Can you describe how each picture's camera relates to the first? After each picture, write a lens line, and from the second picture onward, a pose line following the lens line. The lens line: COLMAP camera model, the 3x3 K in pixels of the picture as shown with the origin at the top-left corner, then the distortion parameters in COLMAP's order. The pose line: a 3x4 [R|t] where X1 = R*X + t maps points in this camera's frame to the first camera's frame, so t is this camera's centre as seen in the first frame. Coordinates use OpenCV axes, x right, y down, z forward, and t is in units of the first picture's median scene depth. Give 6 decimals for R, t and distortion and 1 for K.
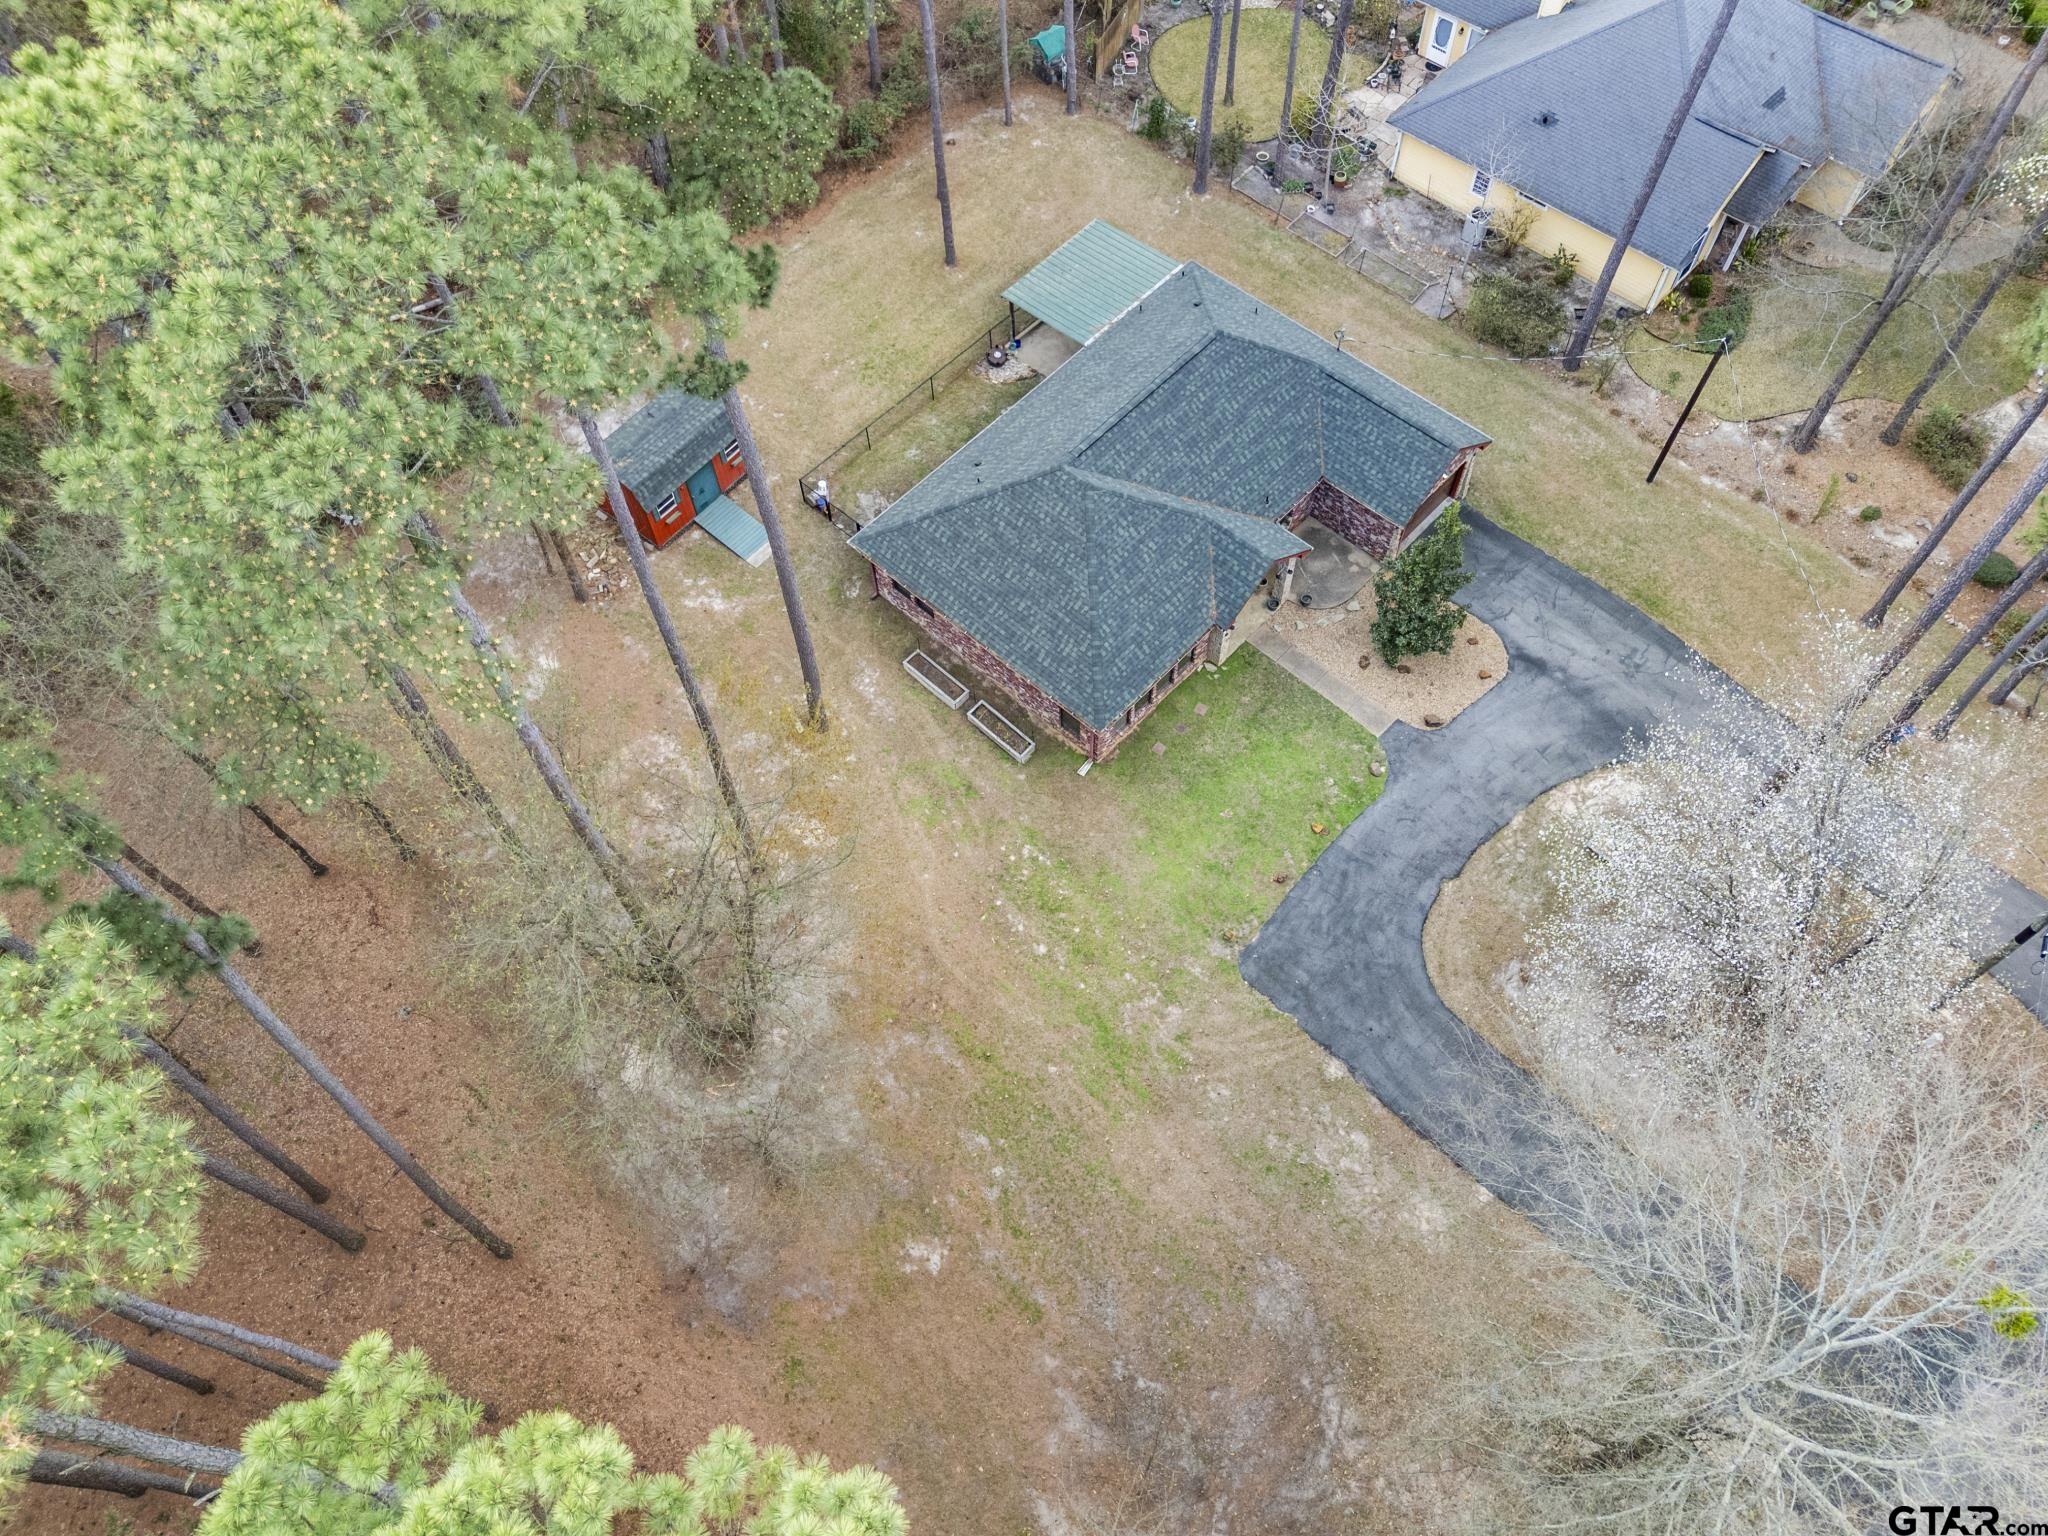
lens RADIAL K [[1498.7, 0, 1030.8], [0, 1498.7, 761.1], [0, 0, 1]] dist [0.136428, -0.250854]
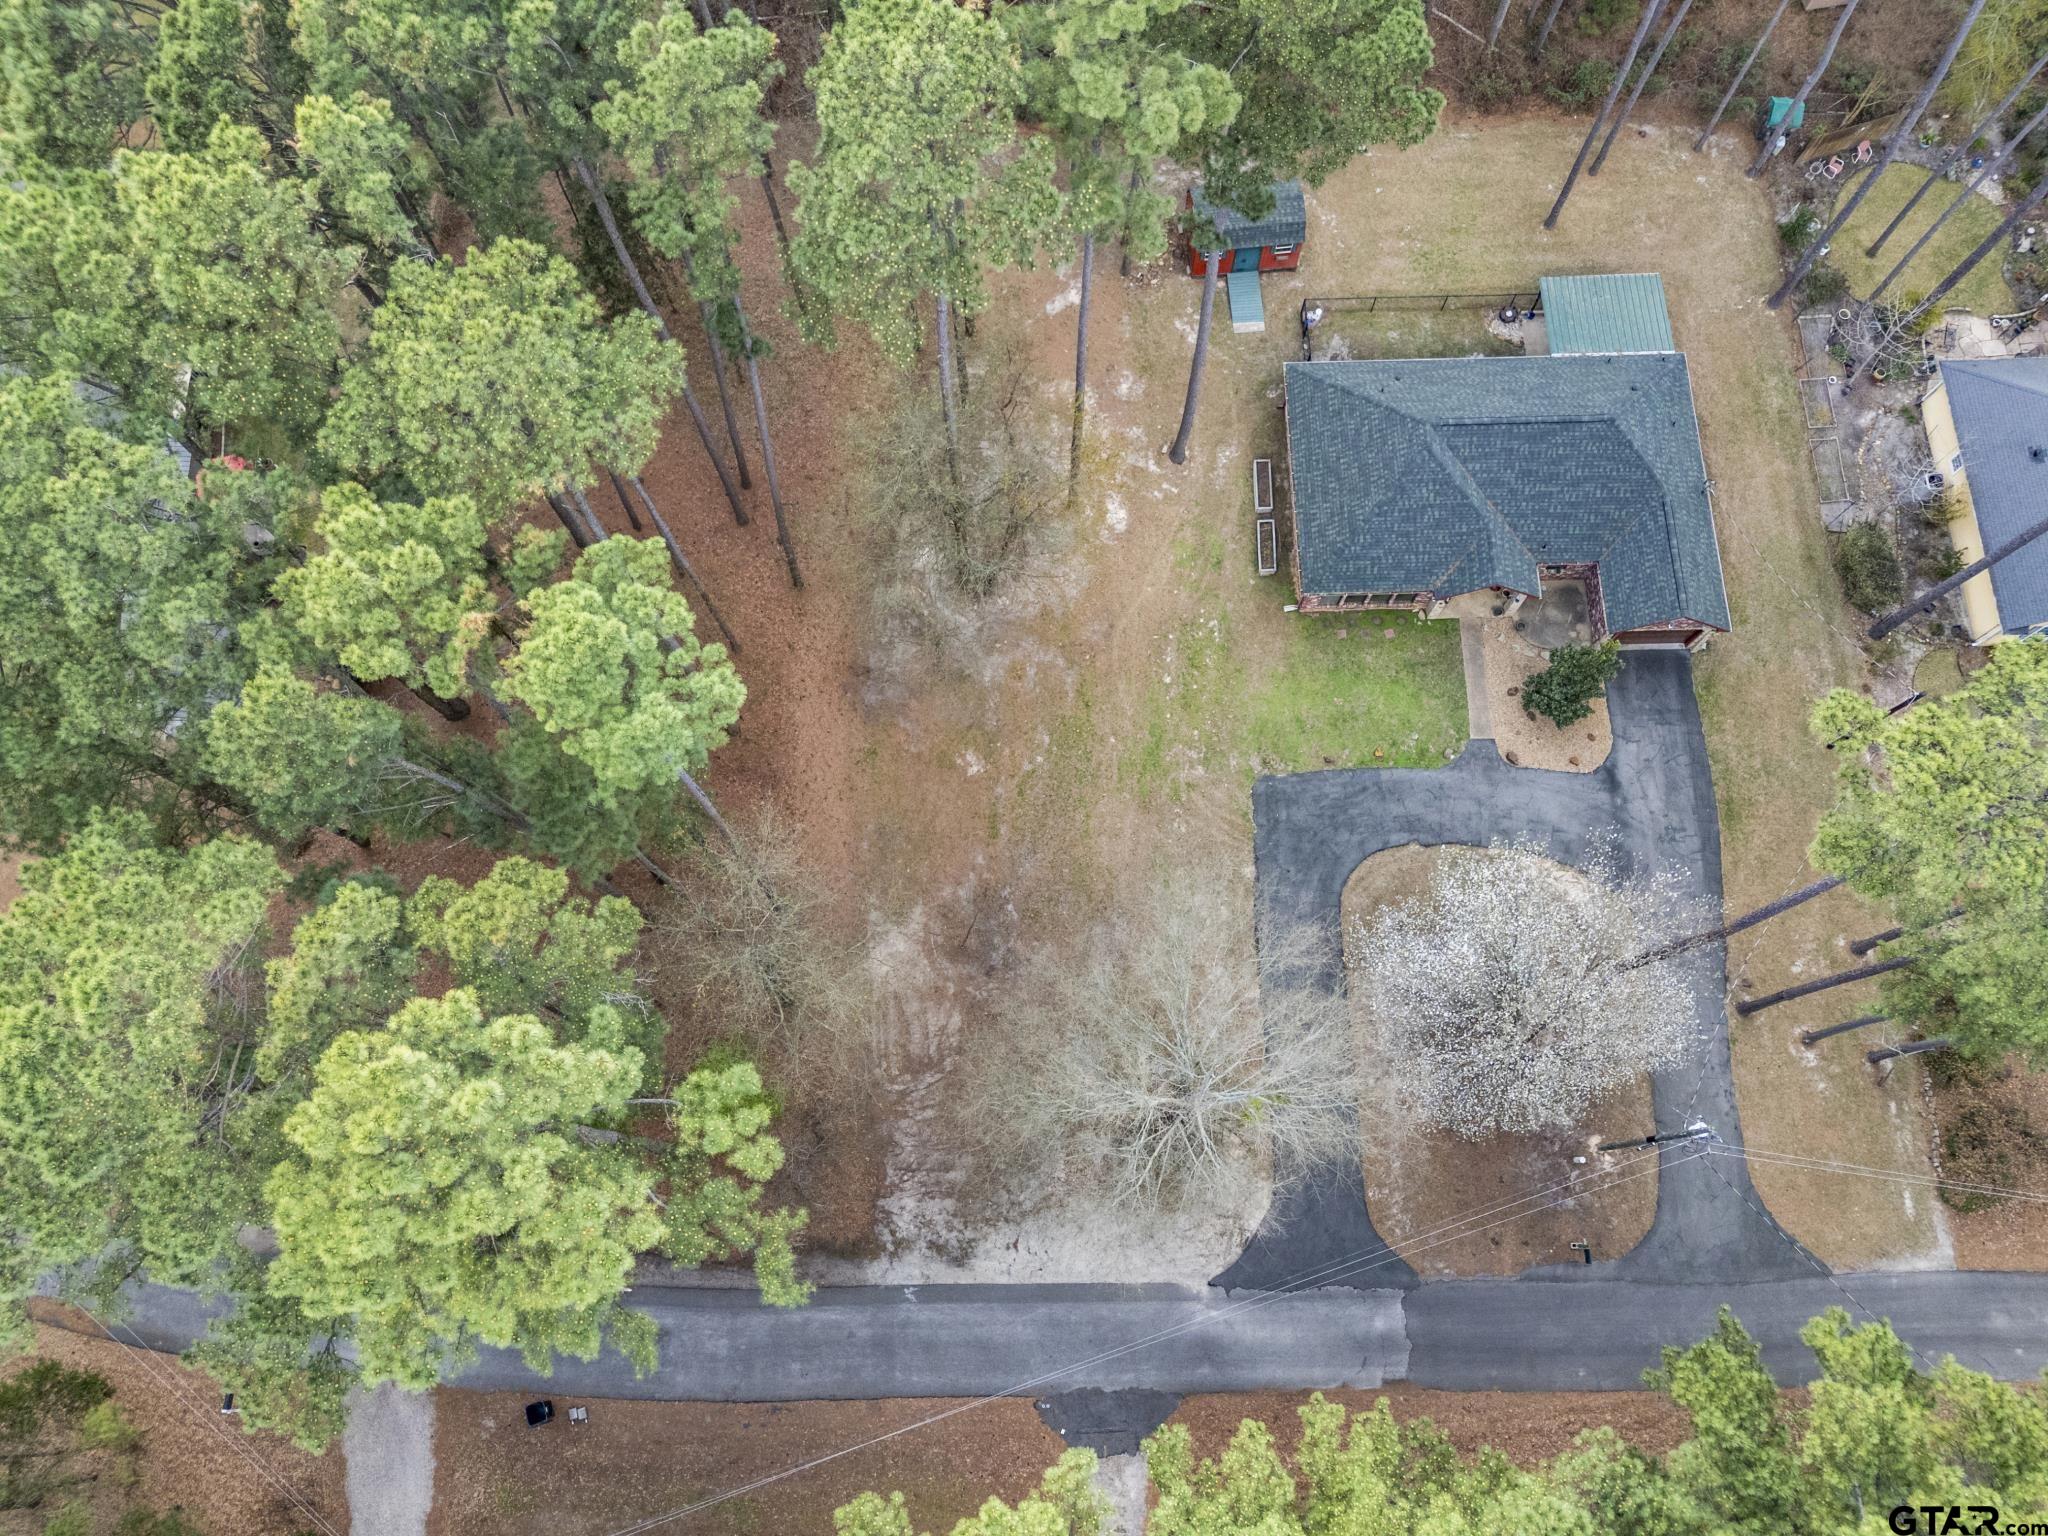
lens RADIAL K [[1519.4, 0, 1033.8], [0, 1519.4, 758.1], [0, 0, 1]] dist [0.137355, -0.233431]
pose [[0.694698, 0.690462, -0.201636, 0.246791], [-0.626307, 0.718491, 0.302508, -0.170264], [0.353743, -0.083866, 0.931575, -0.392622]]
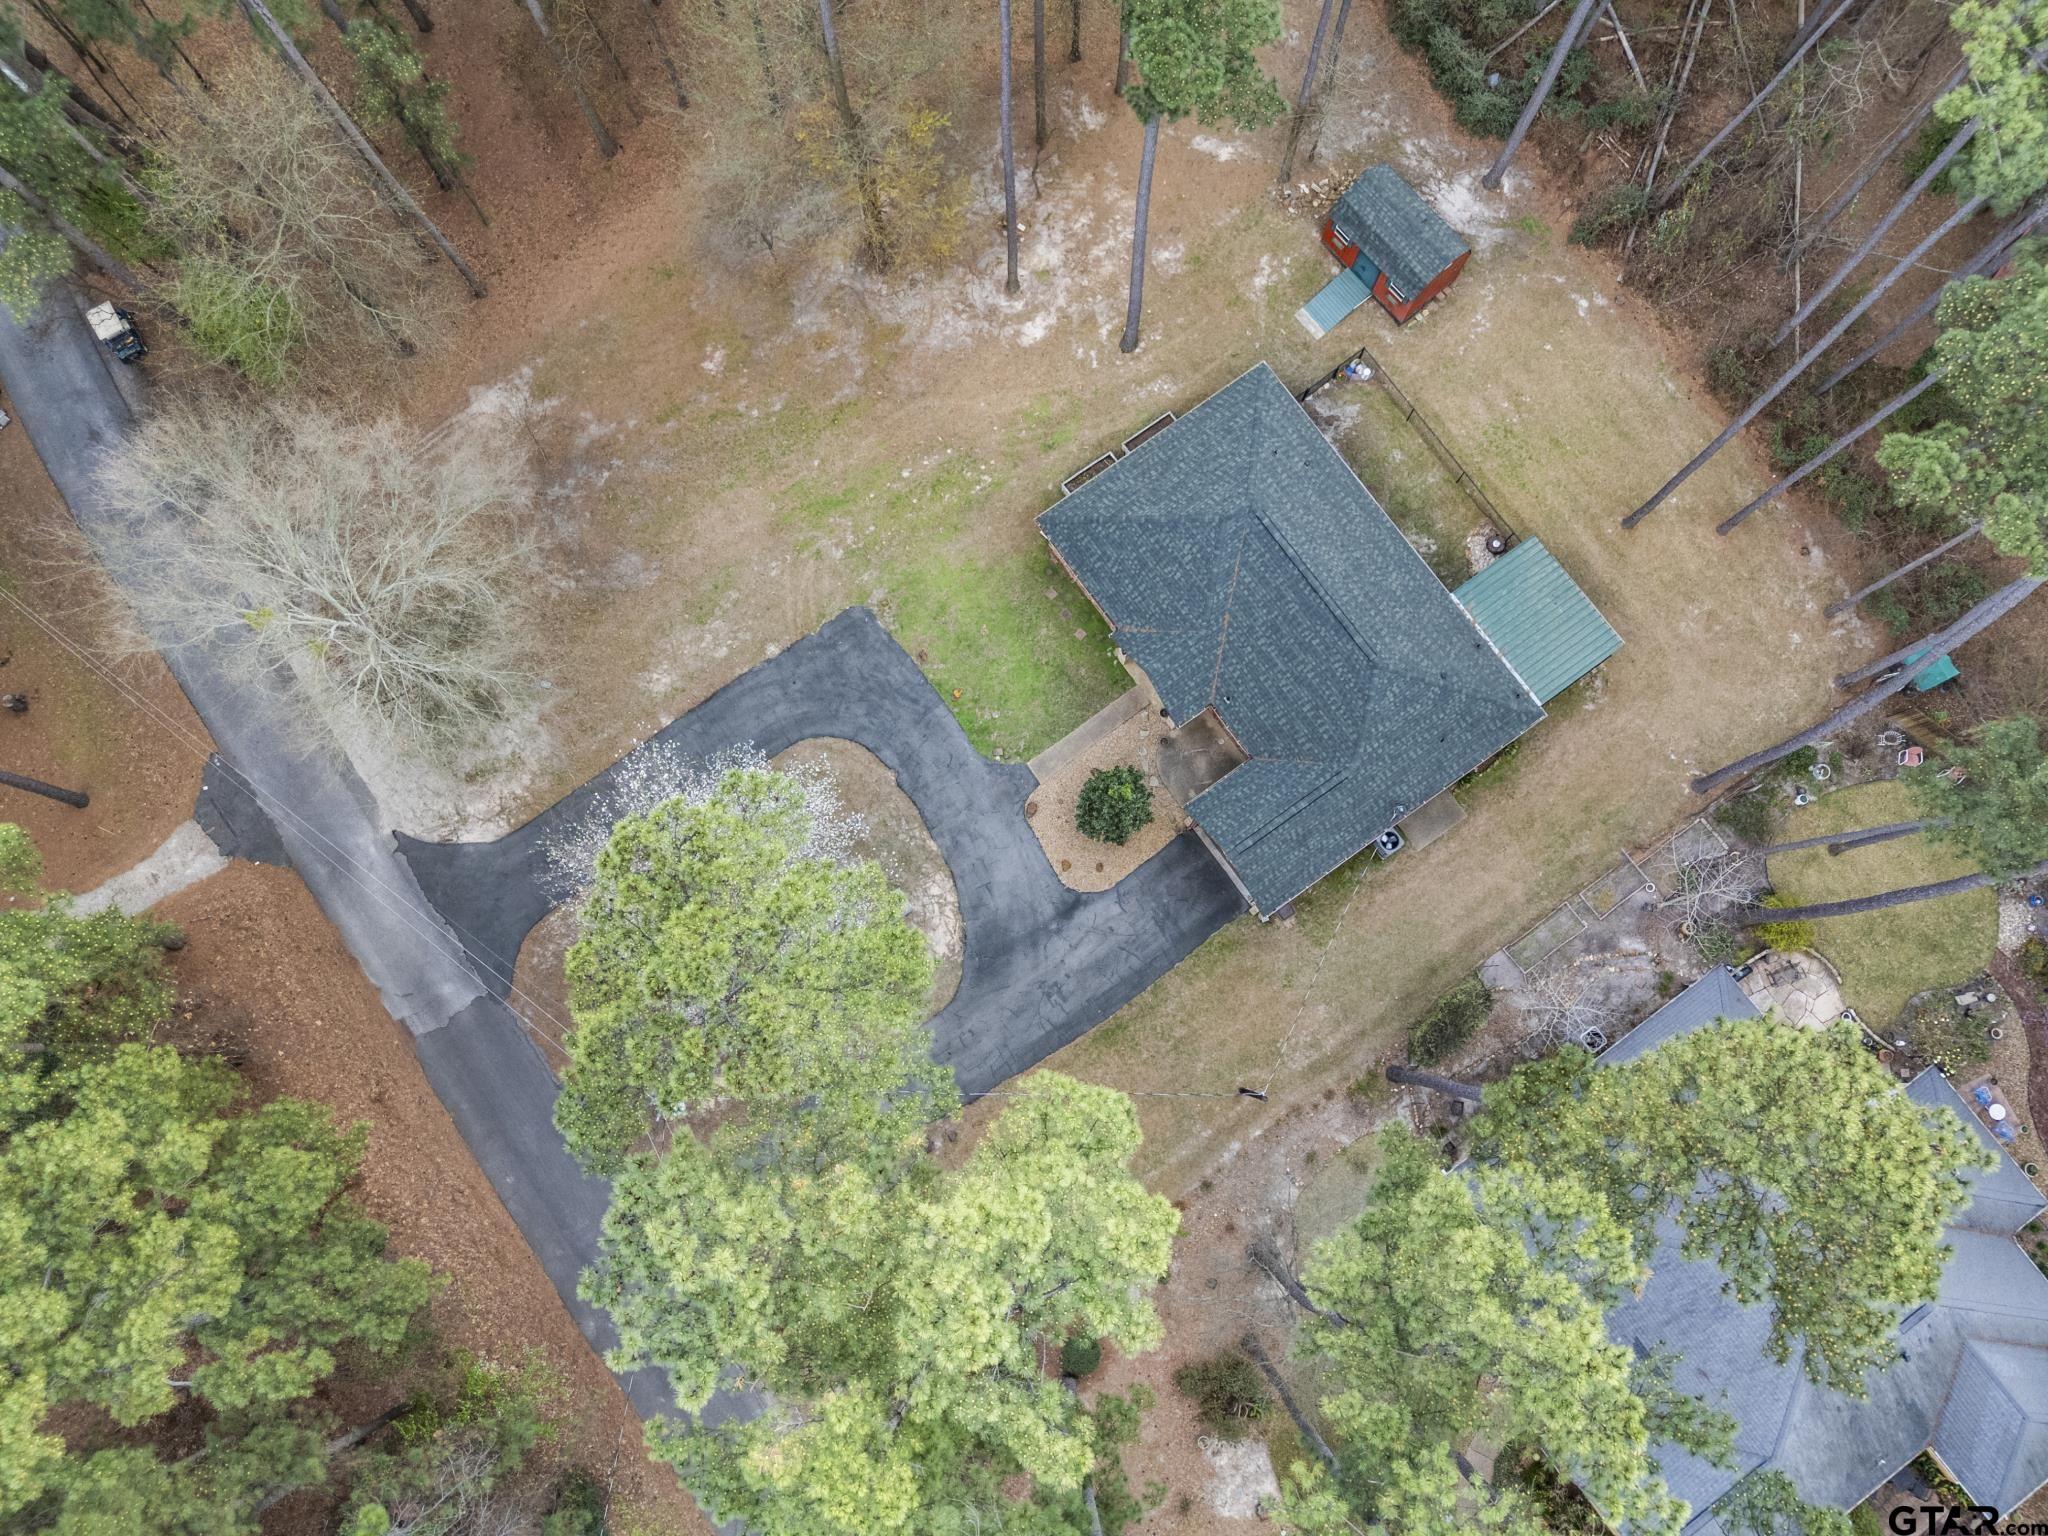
lens RADIAL K [[1498.7, 0, 1030.8], [0, 1498.7, 761.1], [0, 0, 1]] dist [0.136428, -0.250854]
pose [[-0.201396, 0.965950, -0.162418, 0.425573], [-0.842506, -0.086251, 0.531737, -0.668538], [0.499623, 0.243928, 0.831190, -0.018391]]
